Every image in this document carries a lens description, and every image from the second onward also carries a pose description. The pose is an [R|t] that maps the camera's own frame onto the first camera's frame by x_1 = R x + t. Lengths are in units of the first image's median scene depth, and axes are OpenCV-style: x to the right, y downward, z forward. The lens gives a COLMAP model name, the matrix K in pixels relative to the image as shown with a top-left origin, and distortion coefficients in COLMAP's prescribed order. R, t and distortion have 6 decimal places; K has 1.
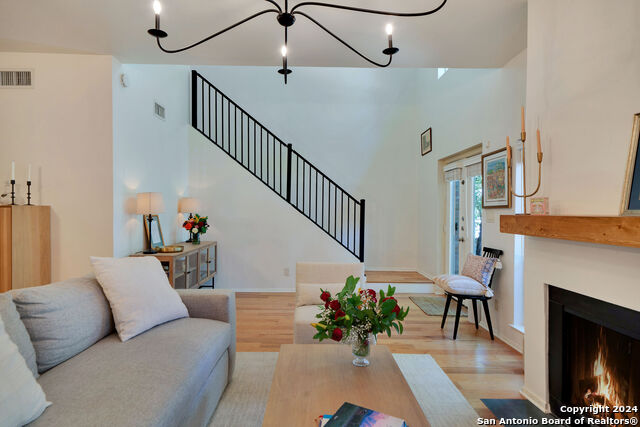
lens RADIAL K [[360.0, 0, 318.2], [0, 360.0, 215.5], [0, 0, 1]] dist [0.026972, 0.001403]
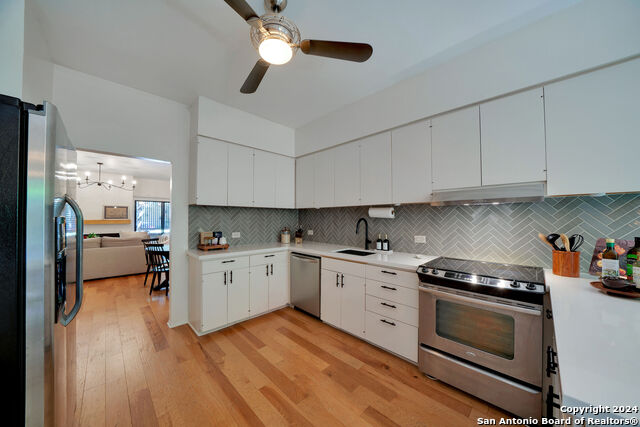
lens RADIAL K [[220.6, 0, 317.0], [0, 220.6, 214.3], [0, 0, 1]] dist [-0.021886, 0.000980]
pose [[-0.692672, 0.008398, 0.721204, -2.074840], [0.010133, 0.999947, -0.001913, -0.022221], [-0.721182, 0.005983, -0.692720, 0.396548]]
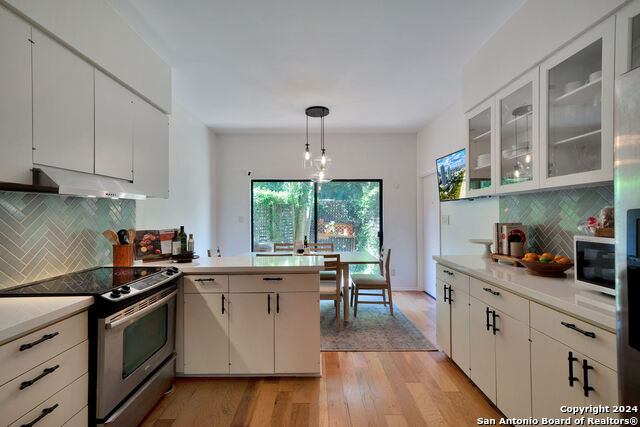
lens RADIAL K [[282.2, 0, 316.1], [0, 282.2, 213.9], [0, 0, 1]] dist [0.007828, 0.000996]
pose [[-0.010522, -0.007406, -0.999917, -1.509011], [-0.011686, 0.999905, -0.007283, -0.014375], [0.999876, 0.011609, -0.010607, 0.191039]]
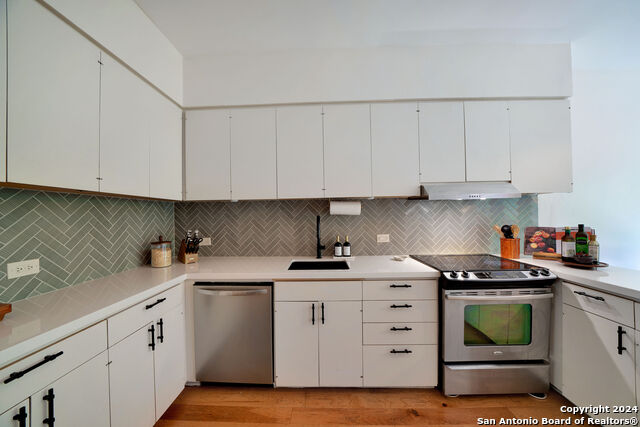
lens RADIAL K [[220.6, 0, 316.2], [0, 220.6, 214.3], [0, 0, 1]] dist [-0.021886, 0.000980]
pose [[-0.998919, 0.014139, 0.044288, -1.671398], [0.014757, 0.999798, 0.013647, -0.019986], [-0.044086, 0.014286, -0.998926, 0.309777]]
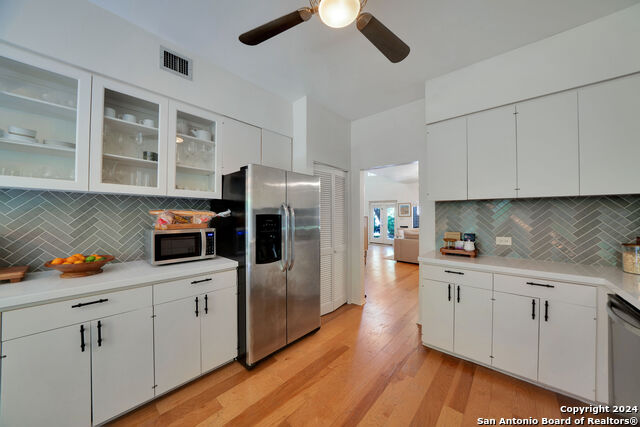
lens RADIAL K [[220.6, 0, 316.5], [0, 220.6, 213.6], [0, 0, 1]] dist [-0.021886, 0.000980]
pose [[0.677328, 0.007399, 0.735644, -2.000211], [0.011417, 0.999723, -0.020568, -0.013129], [-0.735592, 0.022330, 0.677056, 0.016063]]
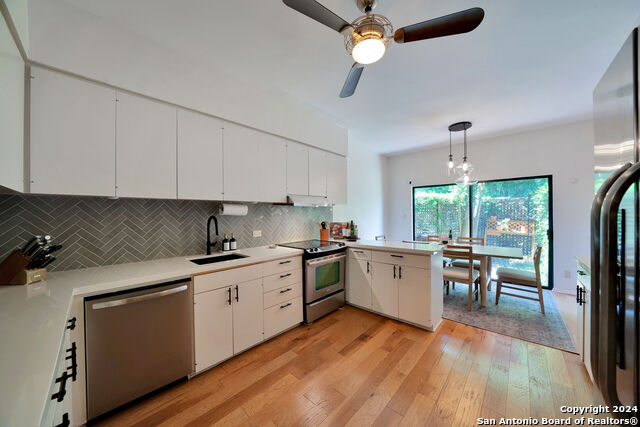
lens RADIAL K [[220.6, 0, 318.1], [0, 220.6, 213.7], [0, 0, 1]] dist [-0.021886, 0.000980]
pose [[-0.689690, 0.002651, -0.724100, -1.423364], [-0.002706, 0.999977, 0.006238, -0.019616], [0.724100, 0.006262, -0.689667, 0.391134]]
